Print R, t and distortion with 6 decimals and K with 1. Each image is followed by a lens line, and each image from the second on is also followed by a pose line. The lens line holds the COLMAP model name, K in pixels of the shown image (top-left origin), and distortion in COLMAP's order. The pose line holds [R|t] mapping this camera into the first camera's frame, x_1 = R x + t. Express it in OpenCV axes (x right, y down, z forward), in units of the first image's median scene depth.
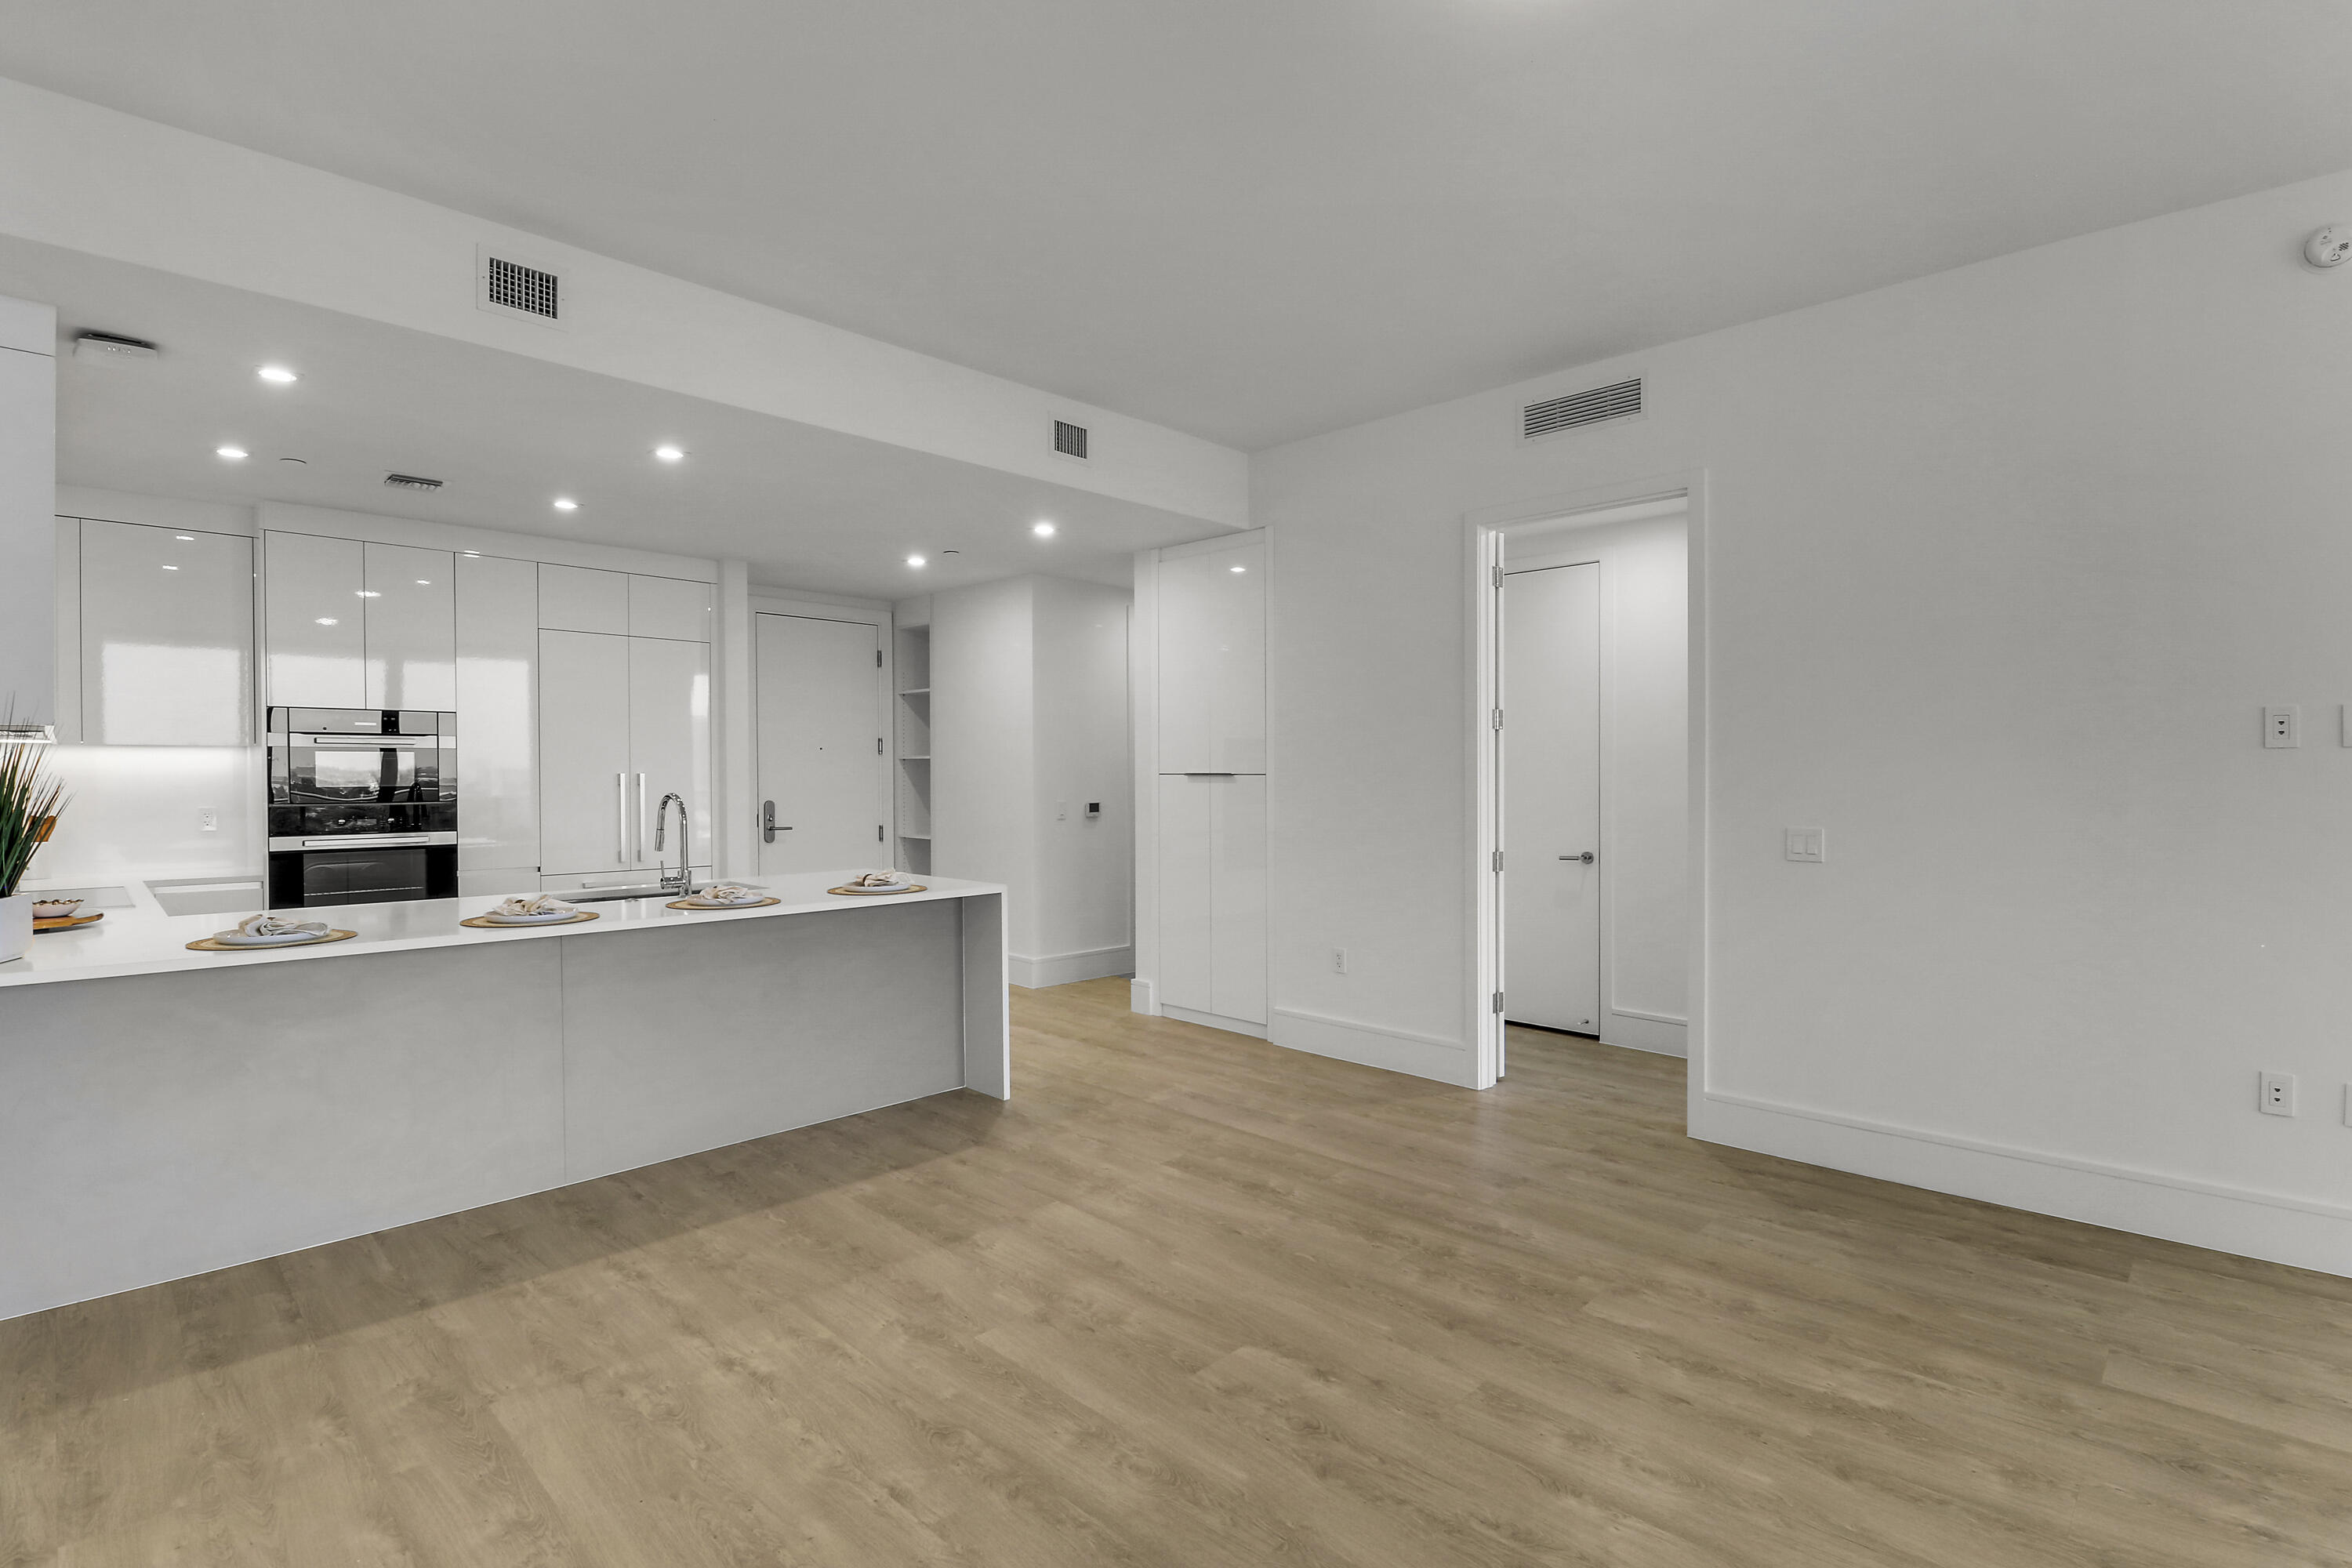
lens RADIAL K [[1097.3, 0, 1189.2], [0, 1097.3, 779.7], [0, 0, 1]] dist [0.000997, -0.011574]
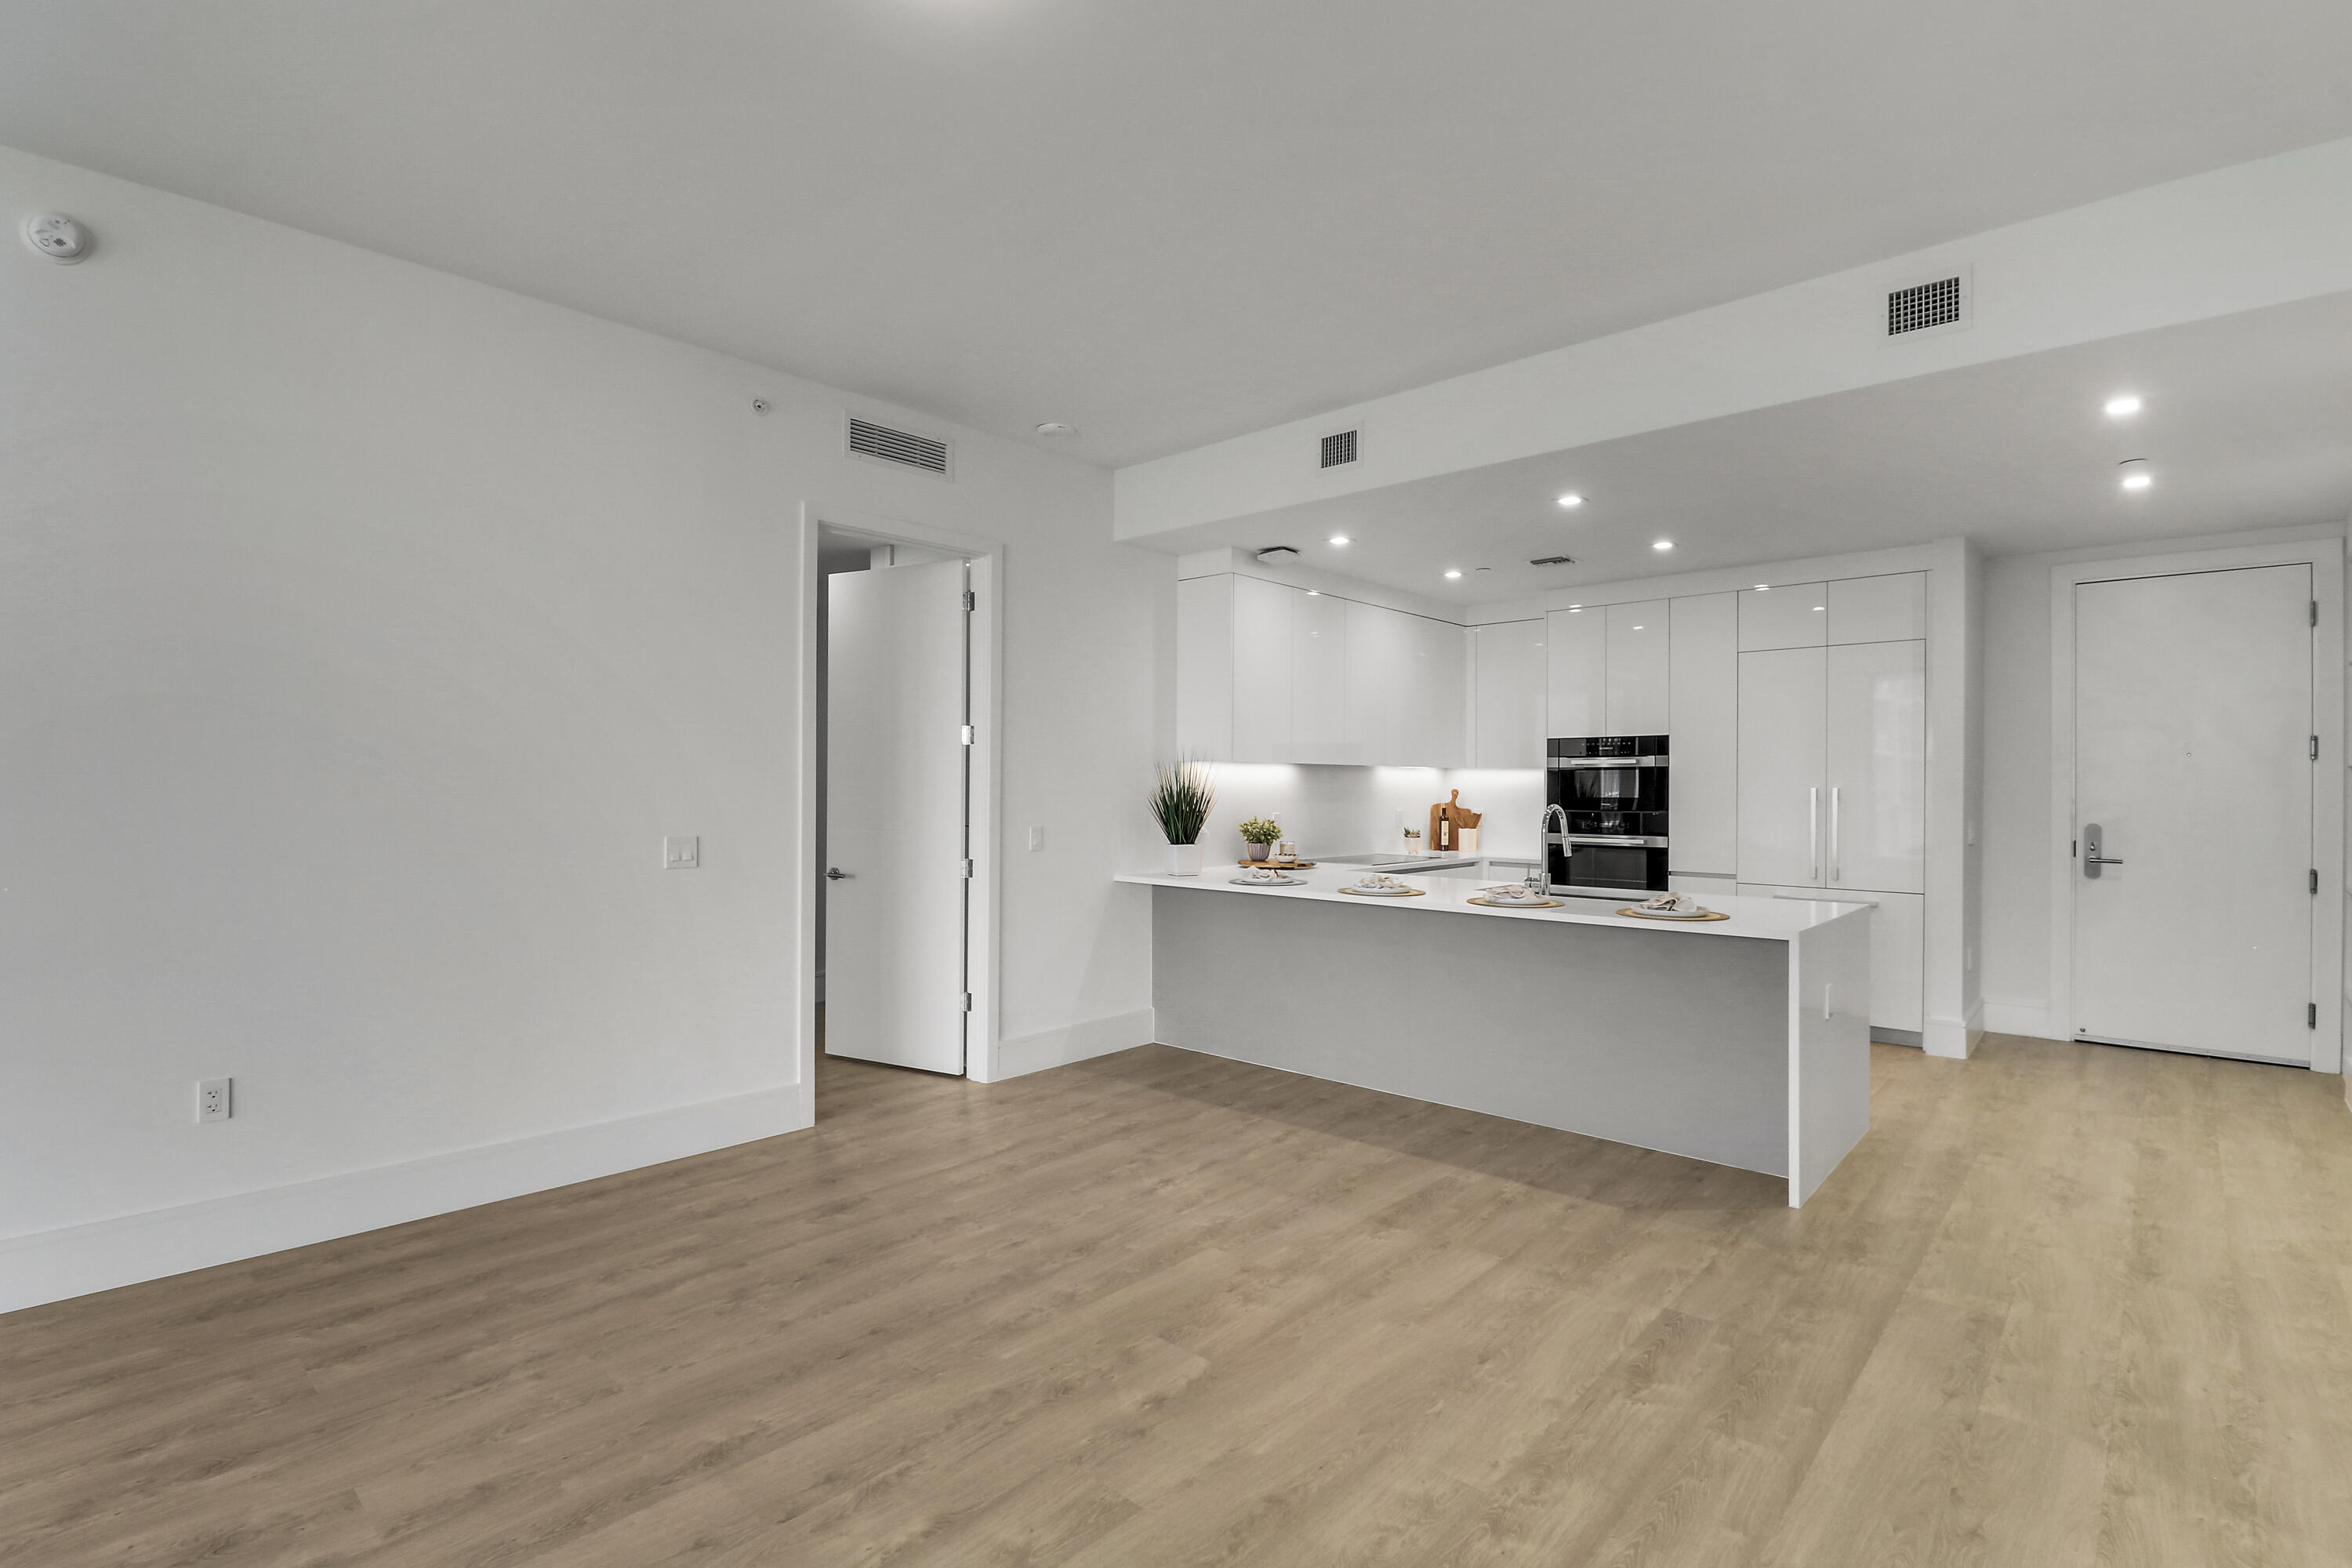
lens RADIAL K [[1101.0, 0, 1171.1], [0, 1101.0, 780.8], [0, 0, 1]] dist [0.000425, -0.012655]
pose [[0.025850, -0.004112, -0.999657, 0.664532], [-0.010251, 0.999938, -0.004378, -0.002674], [0.999613, 0.010361, 0.025807, 0.593467]]
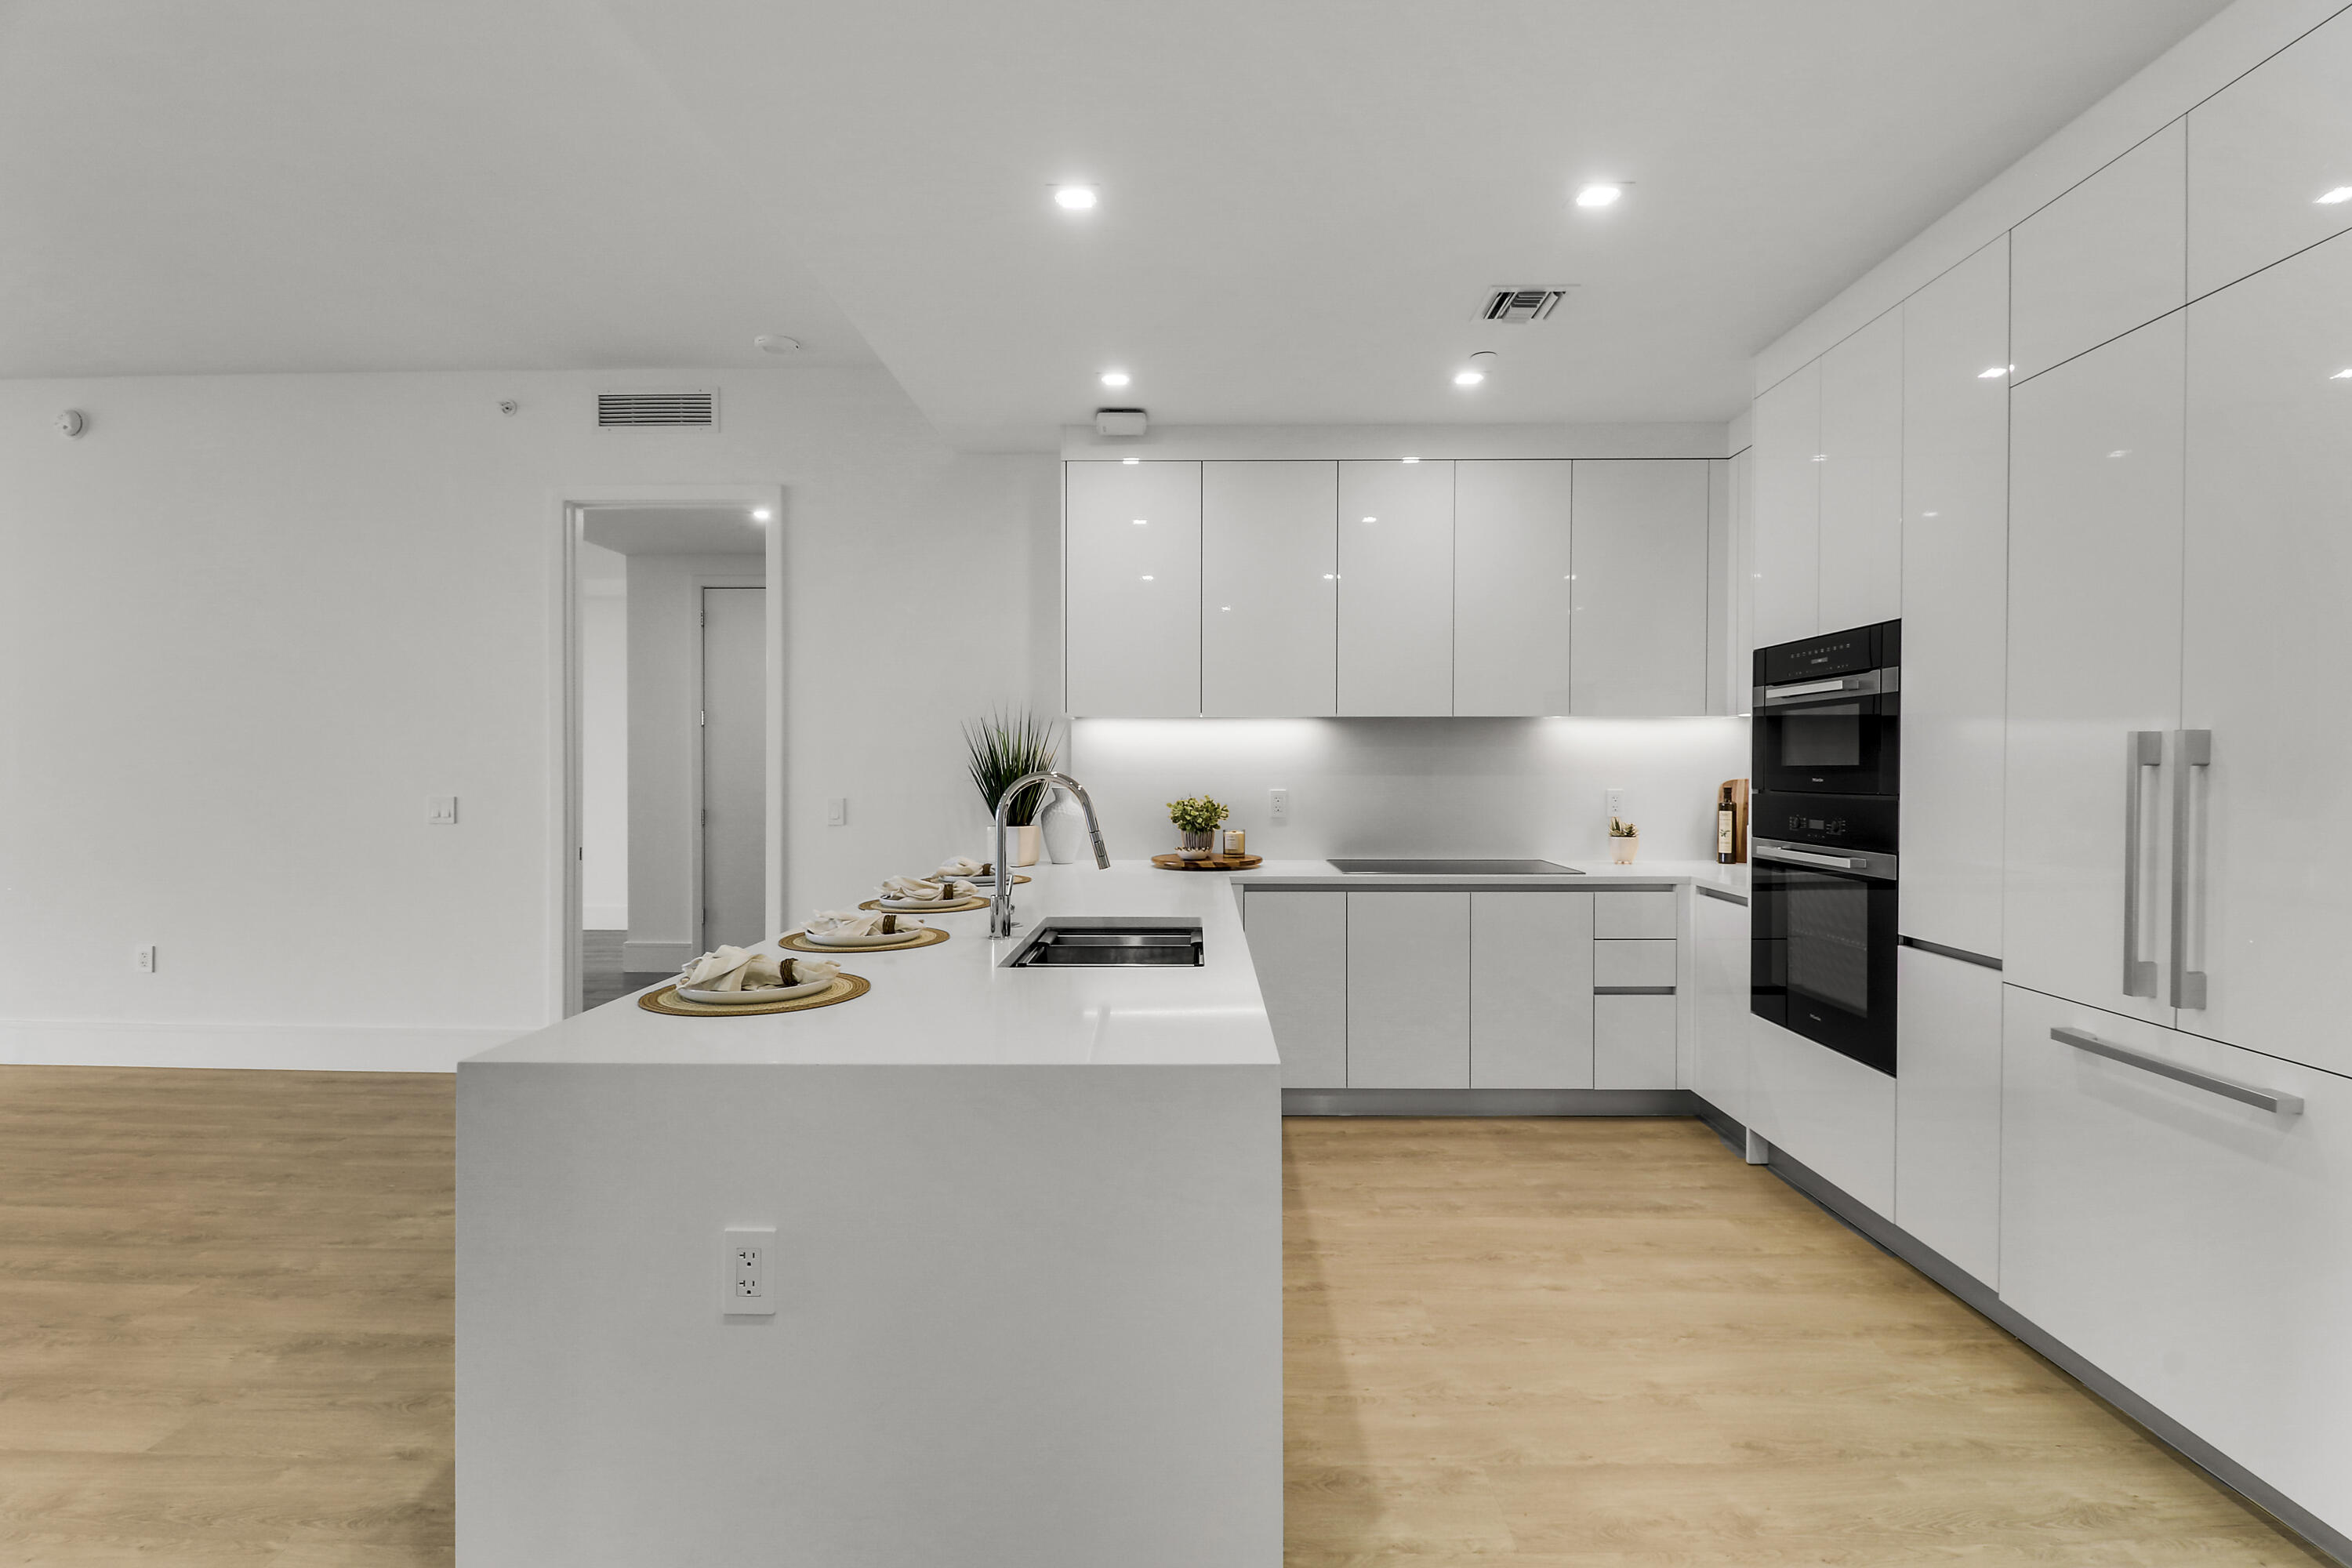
lens RADIAL K [[1091.4, 0, 1177.0], [0, 1091.4, 773.0], [0, 0, 1]] dist [0.001347, -0.011027]
pose [[-0.728966, 0.006024, -0.684524, -0.111737], [-0.003478, 0.999916, 0.012503, 0.005526], [0.684541, 0.011495, -0.728883, 1.531364]]
